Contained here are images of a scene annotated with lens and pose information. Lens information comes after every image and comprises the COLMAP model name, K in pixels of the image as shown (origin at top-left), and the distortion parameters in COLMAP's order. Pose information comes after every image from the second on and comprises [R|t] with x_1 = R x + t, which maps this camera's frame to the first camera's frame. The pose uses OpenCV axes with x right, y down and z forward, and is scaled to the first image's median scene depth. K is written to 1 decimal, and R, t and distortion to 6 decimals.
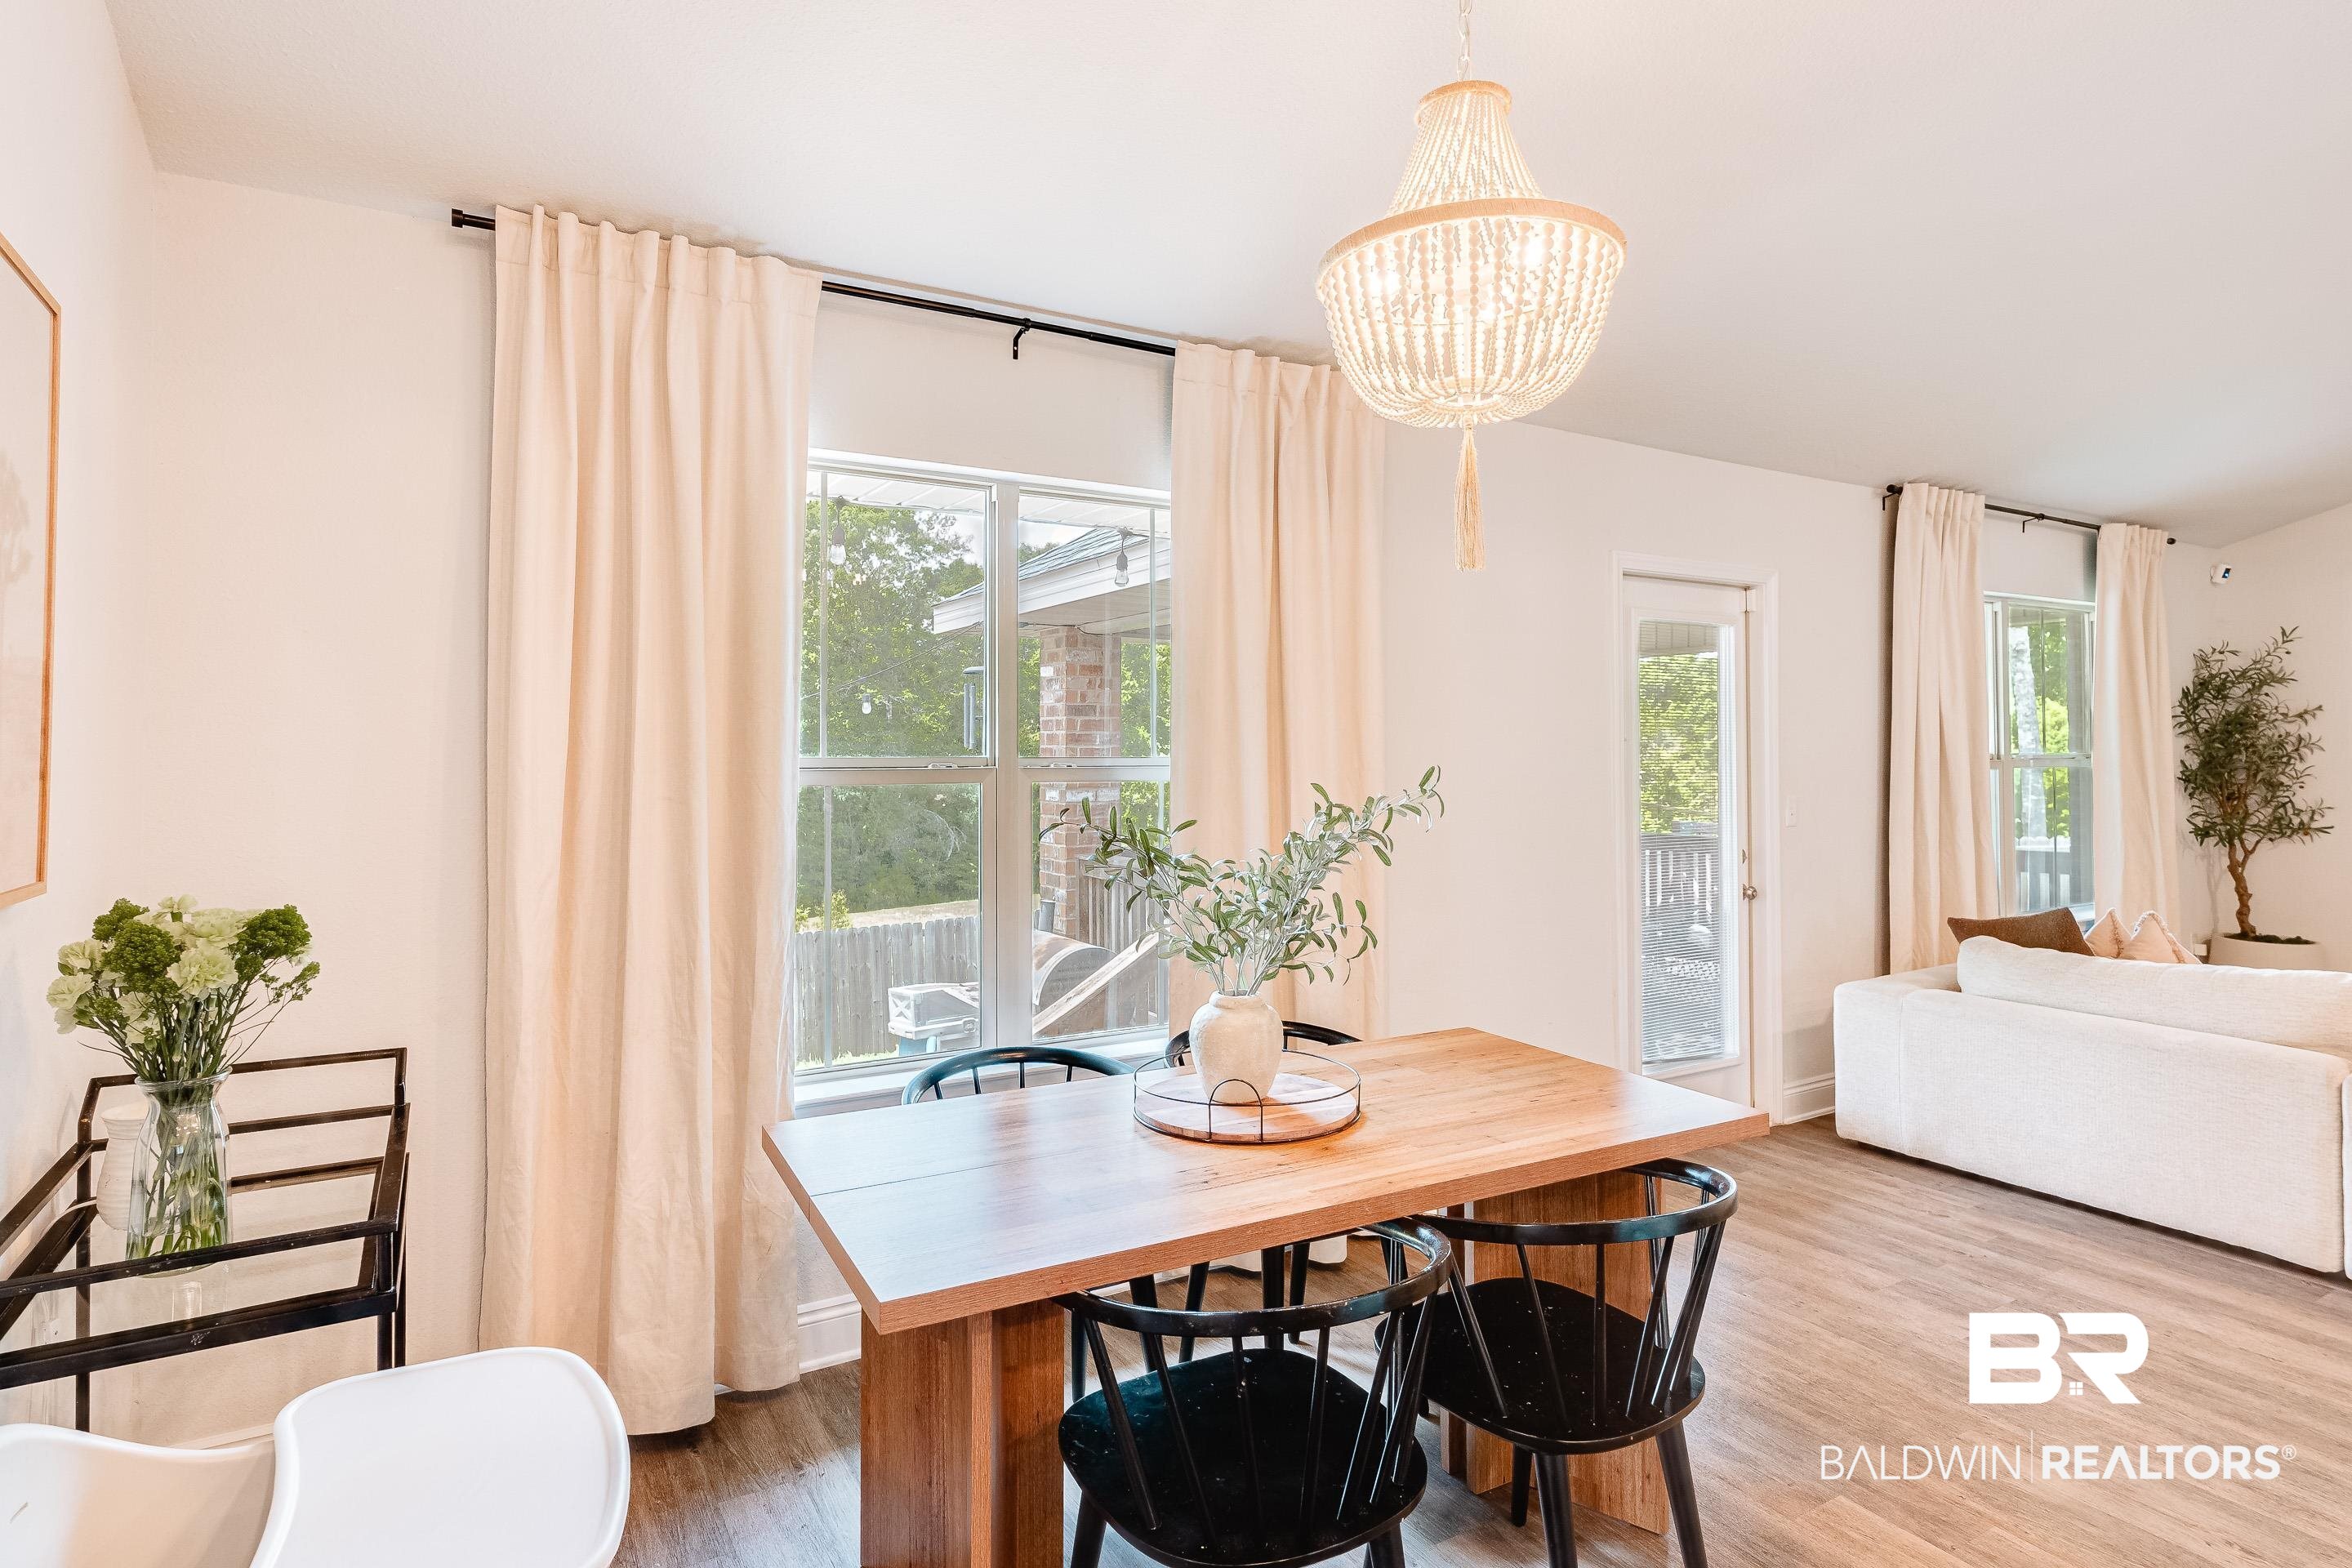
lens RADIAL K [[1226.1, 0, 1182.9], [0, 1226.1, 733.3], [0, 0, 1]] dist [-0.000959, 0.002991]
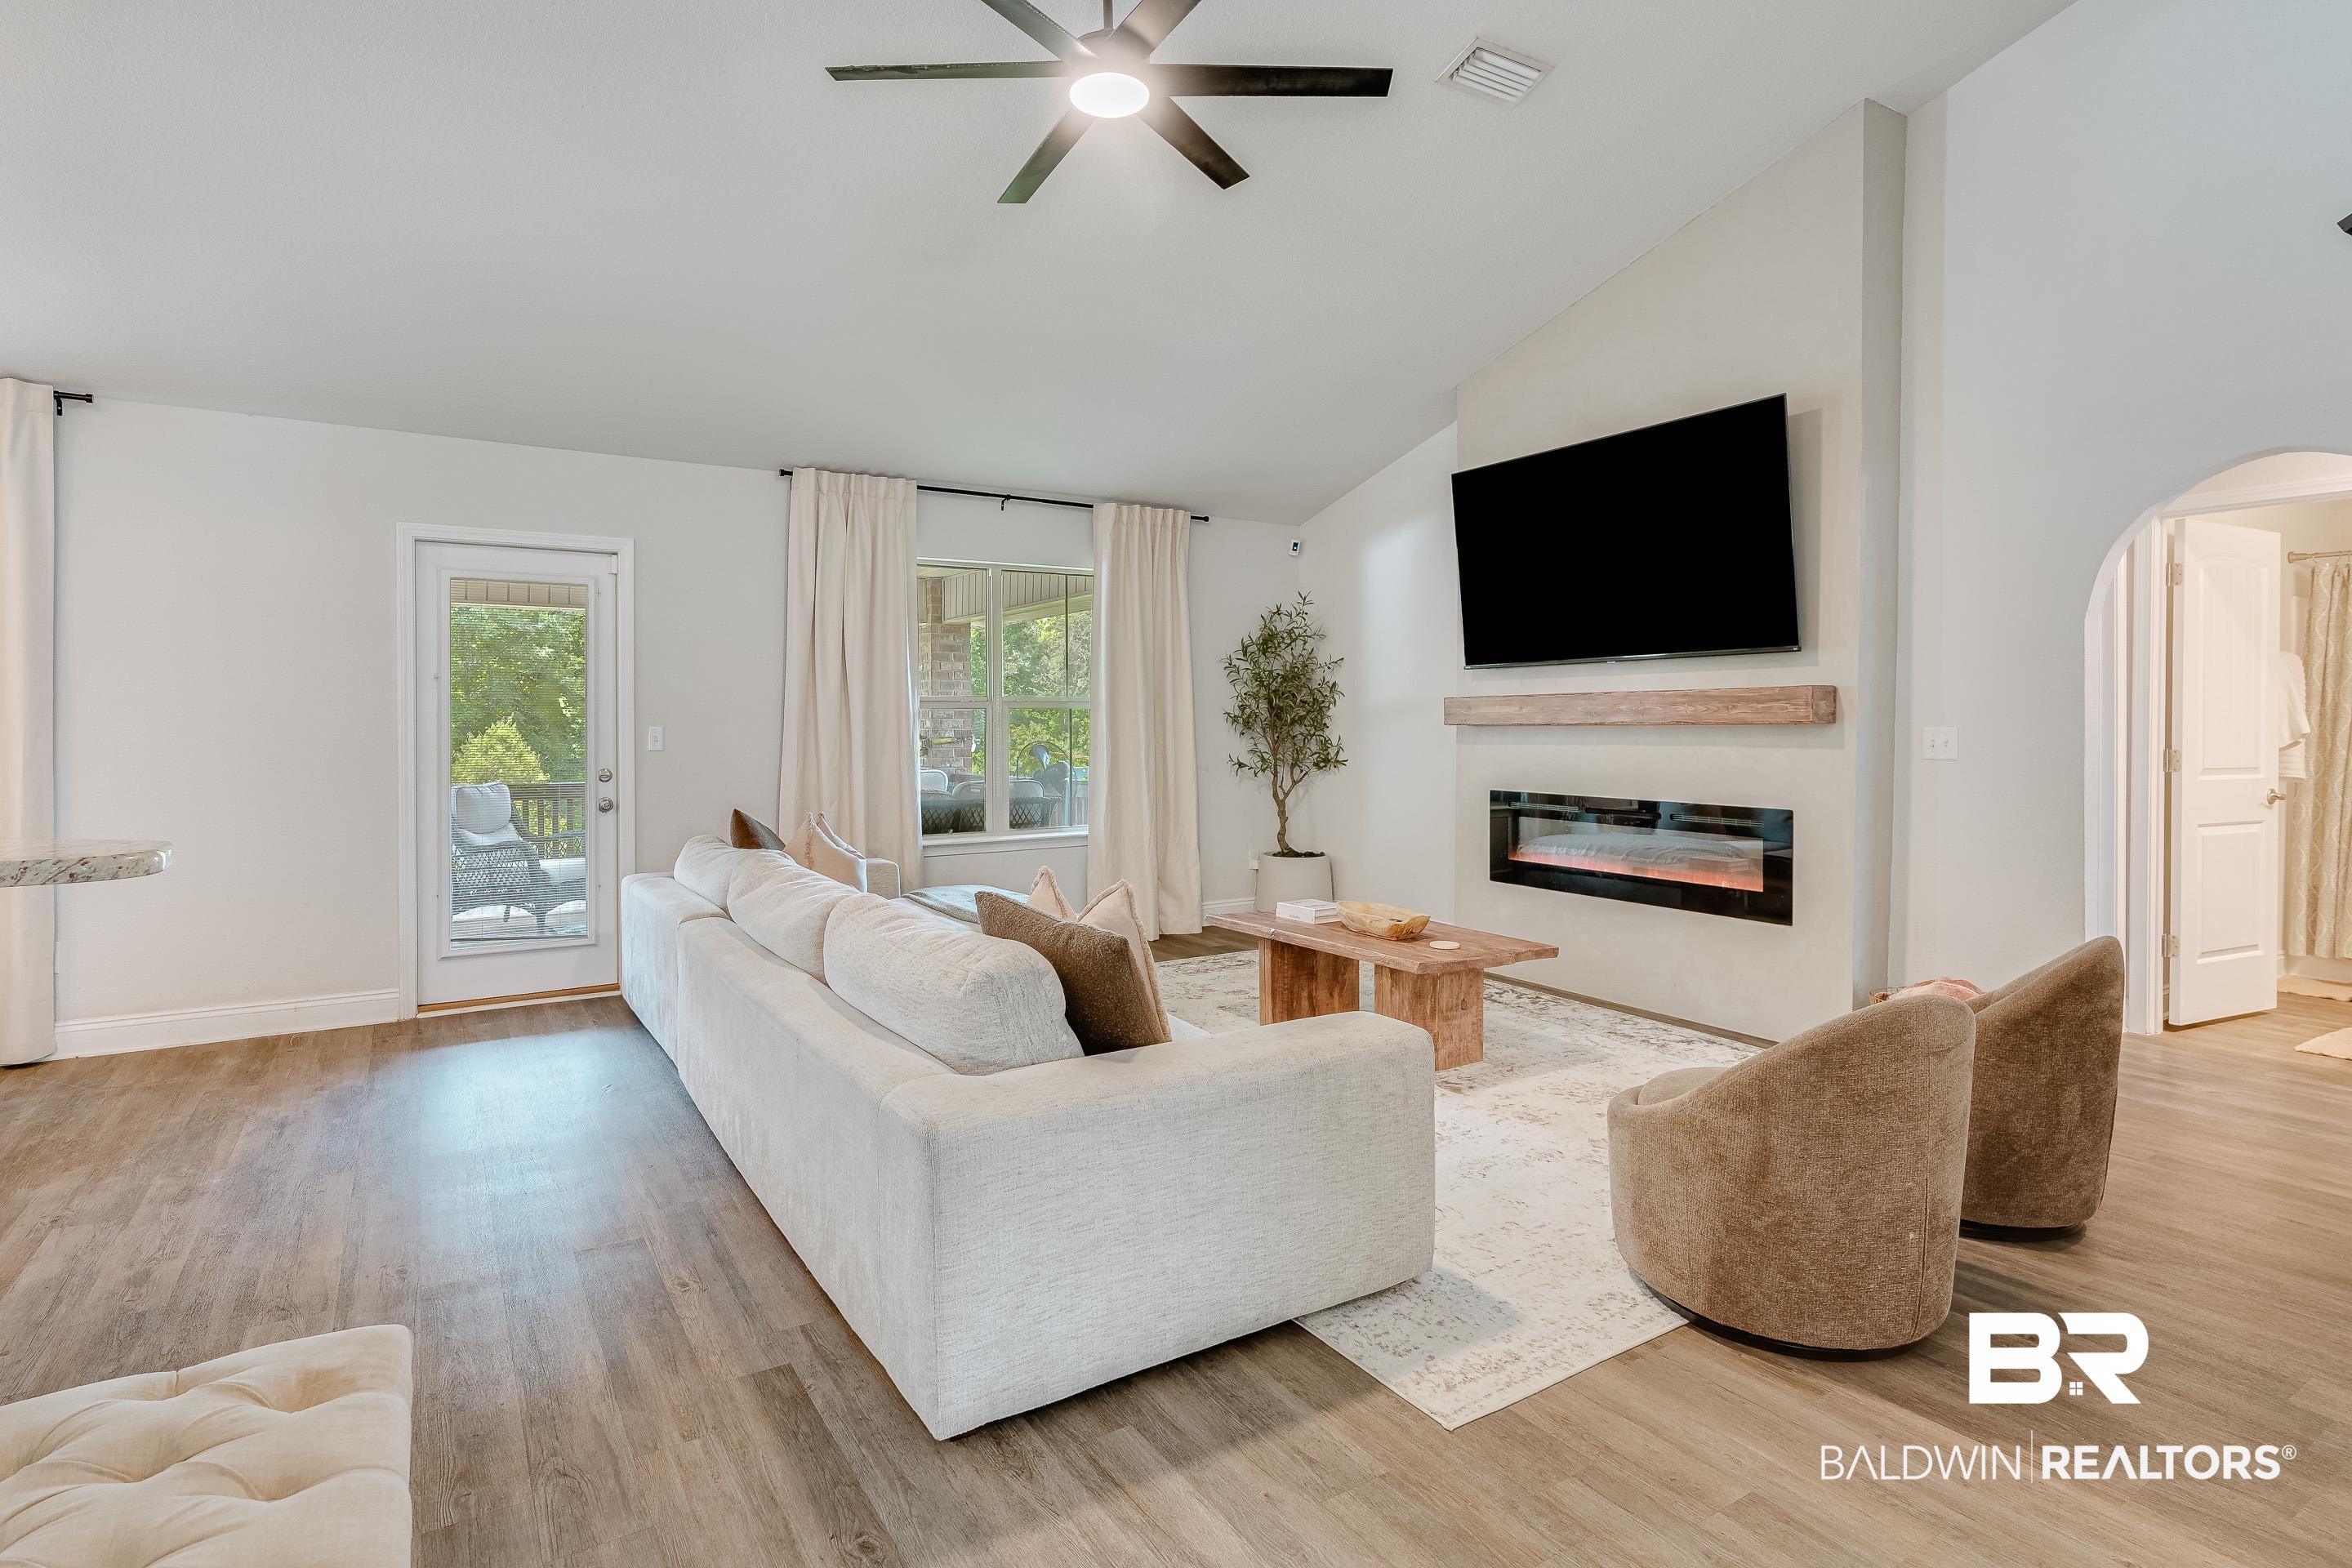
lens RADIAL K [[1196.4, 0, 1179.7], [0, 1196.4, 721.3], [0, 0, 1]] dist [-0.003446, 0.000640]
pose [[0.998709, -0.001049, 0.050788, 0.704491], [0.000286, 0.999887, 0.015027, 0.021218], [-0.050798, -0.014993, 0.998596, -0.150763]]
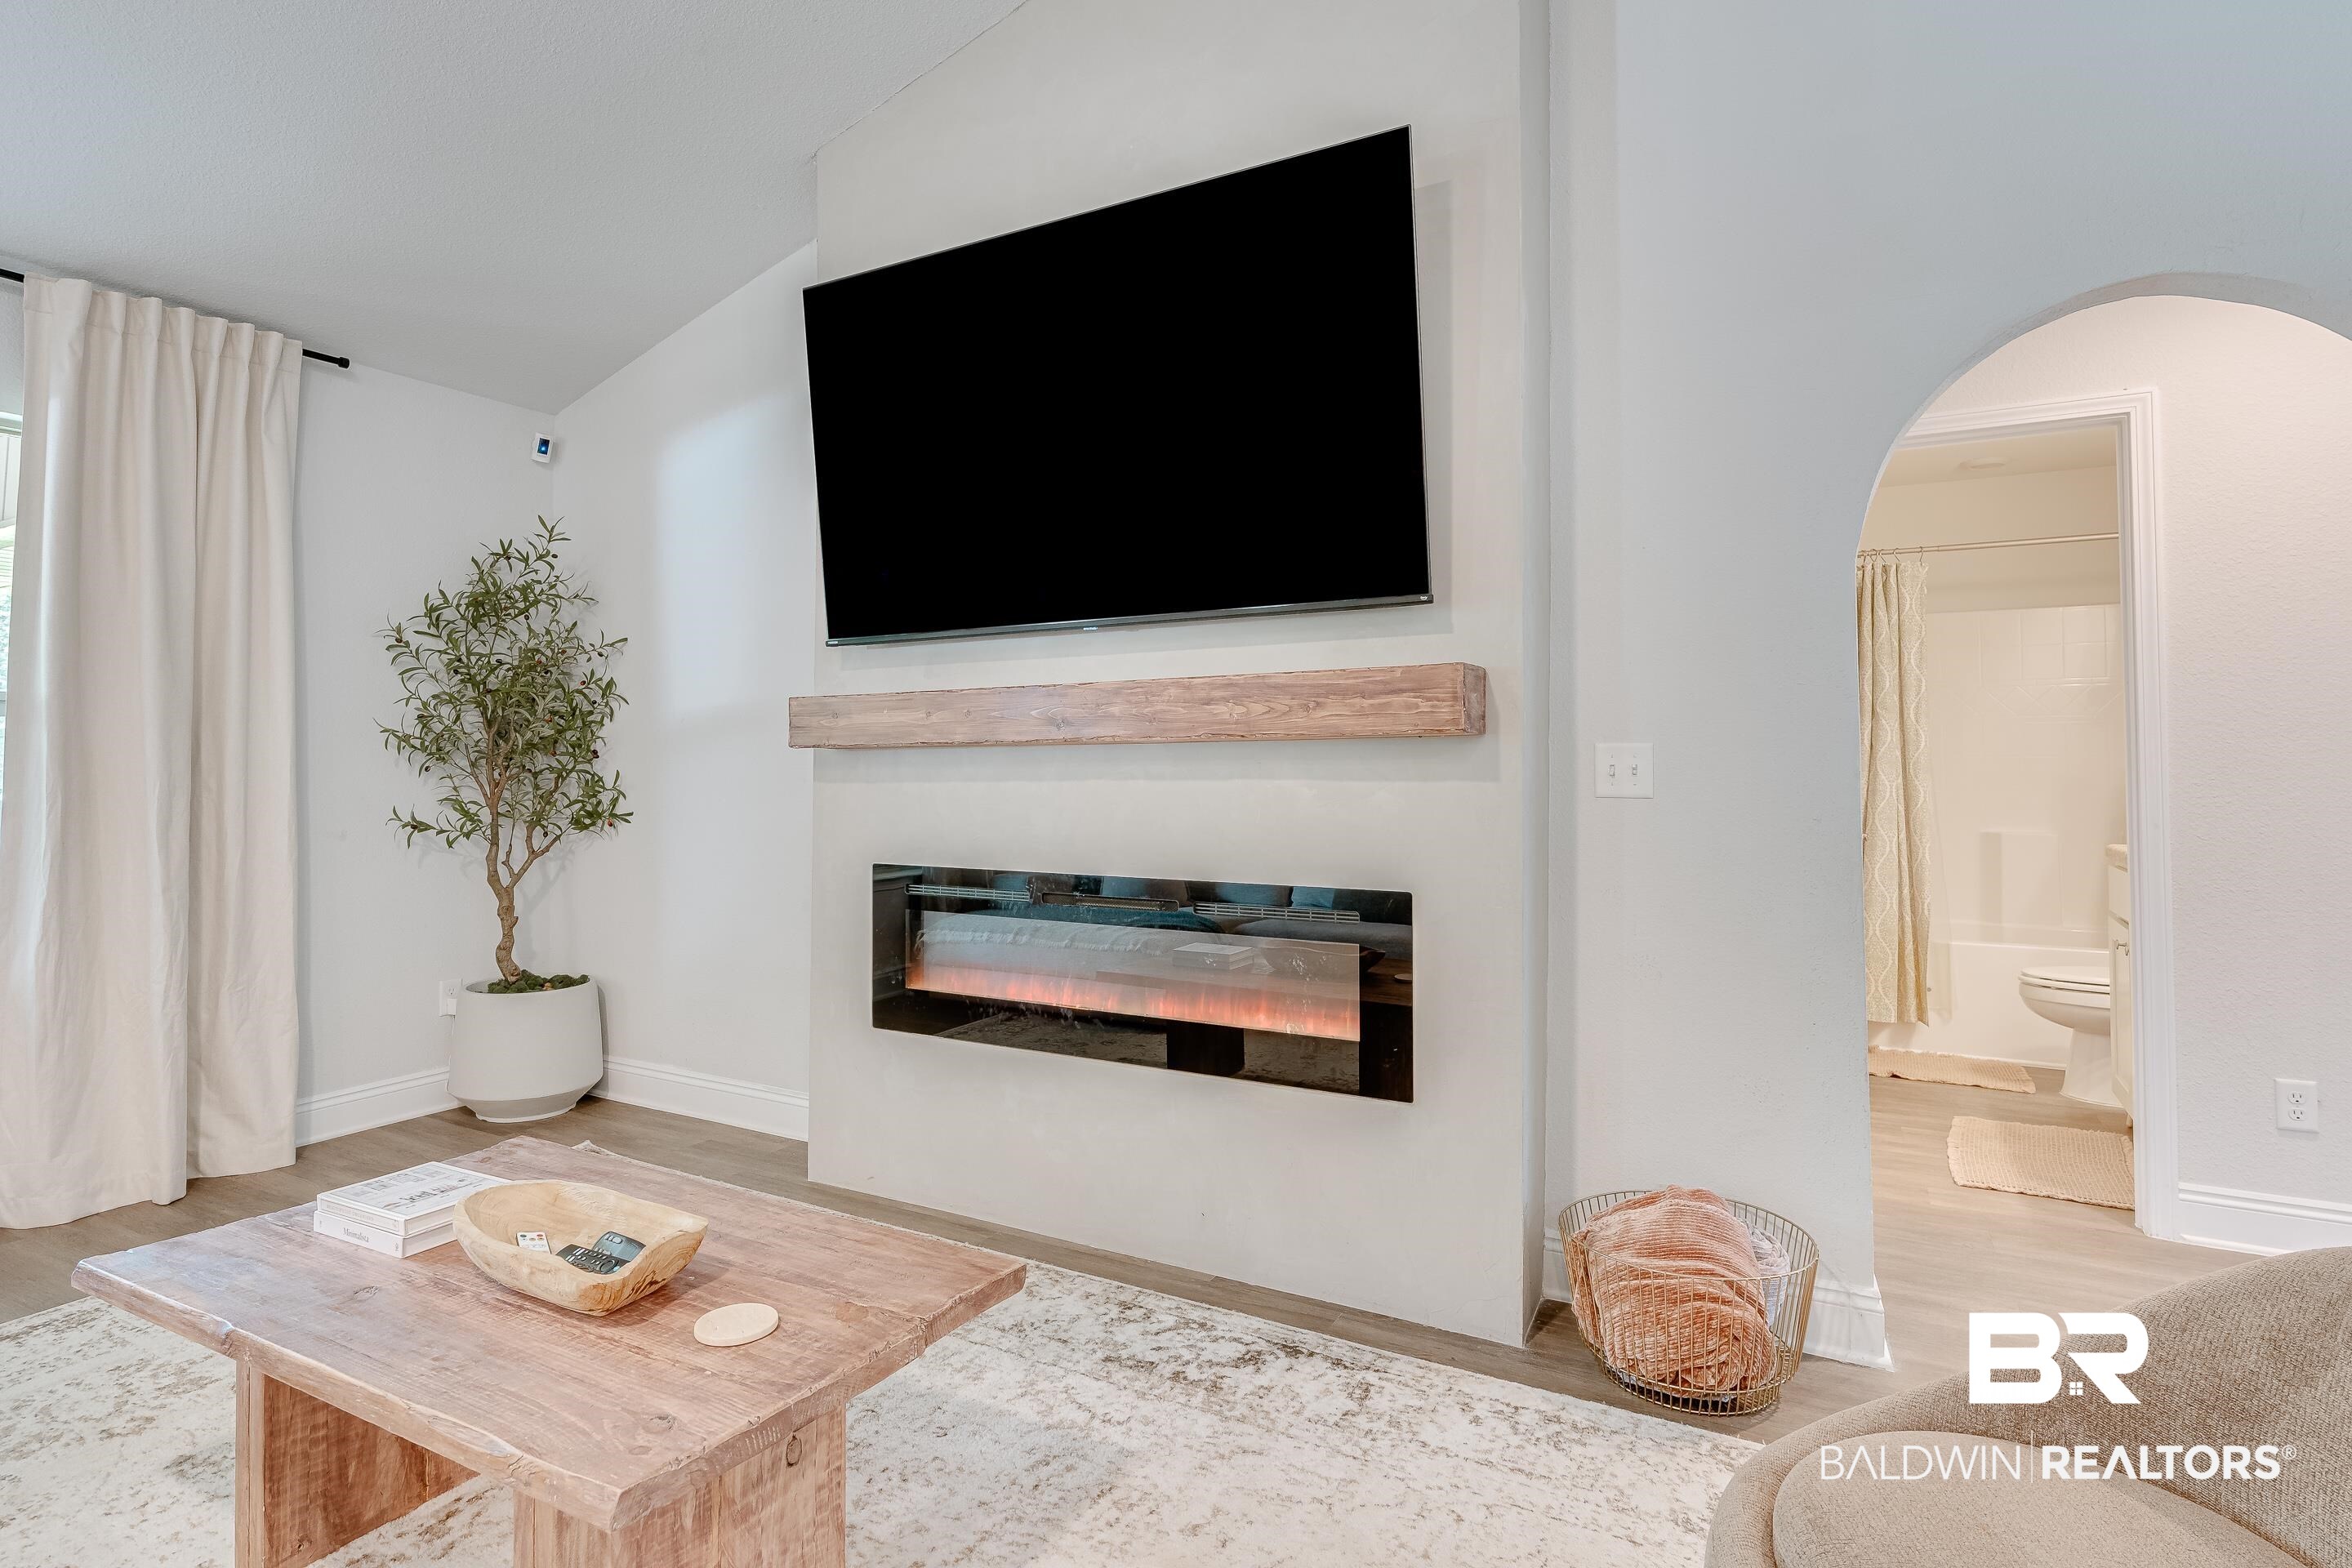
lens RADIAL K [[1226.1, 0, 1158.6], [0, 1226.1, 719.1], [0, 0, 1]] dist [-0.000959, 0.002991]
pose [[0.864773, 0.012342, 0.502012, 0.833833], [-0.002204, 0.999782, -0.020782, 0.036841], [-0.502158, 0.016865, 0.864611, 0.246046]]
